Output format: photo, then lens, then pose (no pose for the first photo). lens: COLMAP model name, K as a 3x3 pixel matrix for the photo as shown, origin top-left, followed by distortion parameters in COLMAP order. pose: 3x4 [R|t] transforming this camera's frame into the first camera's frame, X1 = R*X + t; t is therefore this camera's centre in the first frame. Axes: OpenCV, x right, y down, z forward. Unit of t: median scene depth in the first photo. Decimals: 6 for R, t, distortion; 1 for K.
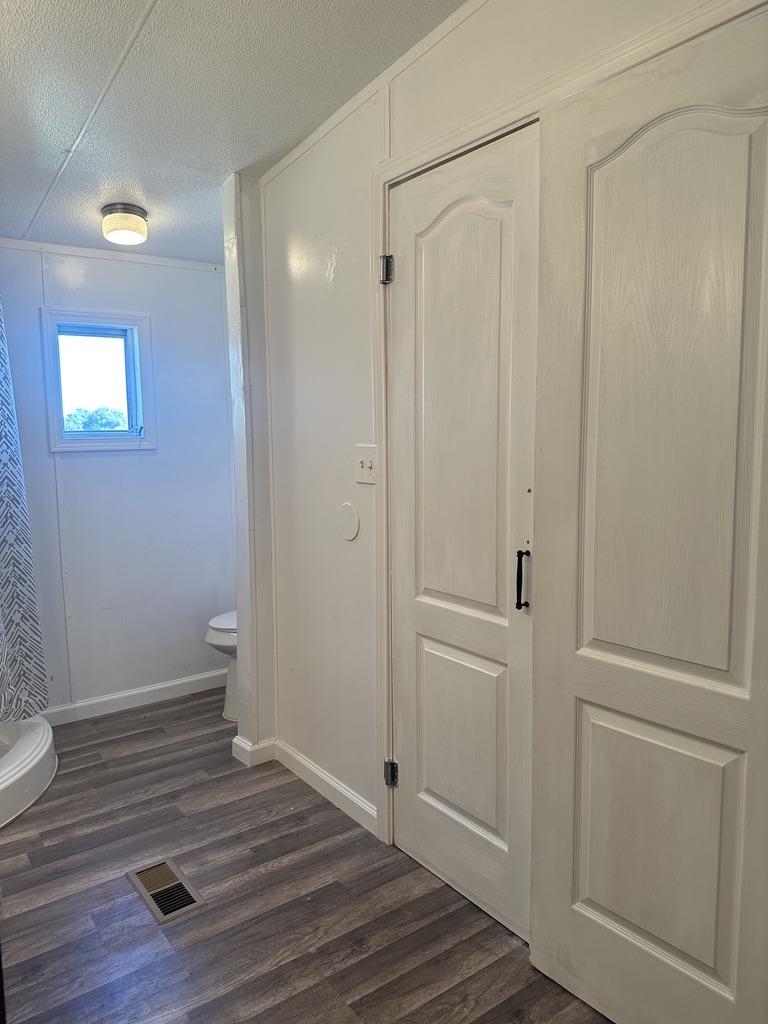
lens RADIAL K [[735.4, 0, 384.1], [0, 735.4, 519.1], [0, 0, 1]] dist [0.007895, -0.004877]
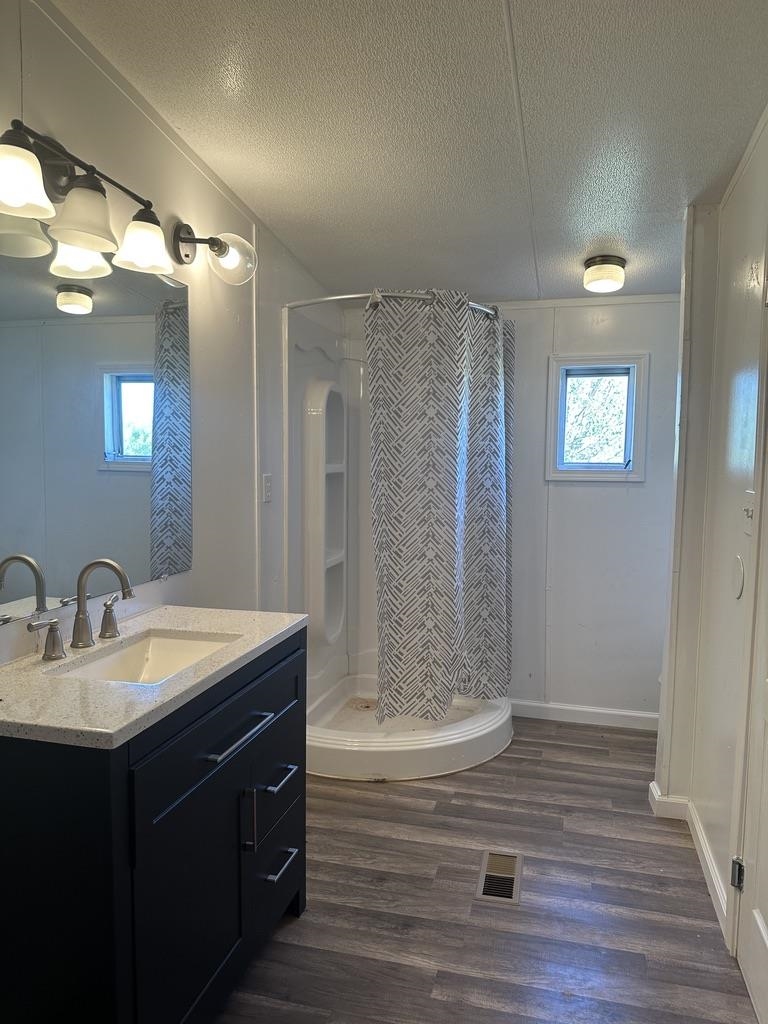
lens RADIAL K [[735.4, 0, 384.1], [0, 735.4, 519.1], [0, 0, 1]] dist [0.007895, -0.004877]
pose [[0.646294, 0.098396, -0.756718, 0.298619], [-0.121696, 0.992250, 0.025084, -0.032261], [0.753322, 0.075878, 0.653260, 0.077629]]
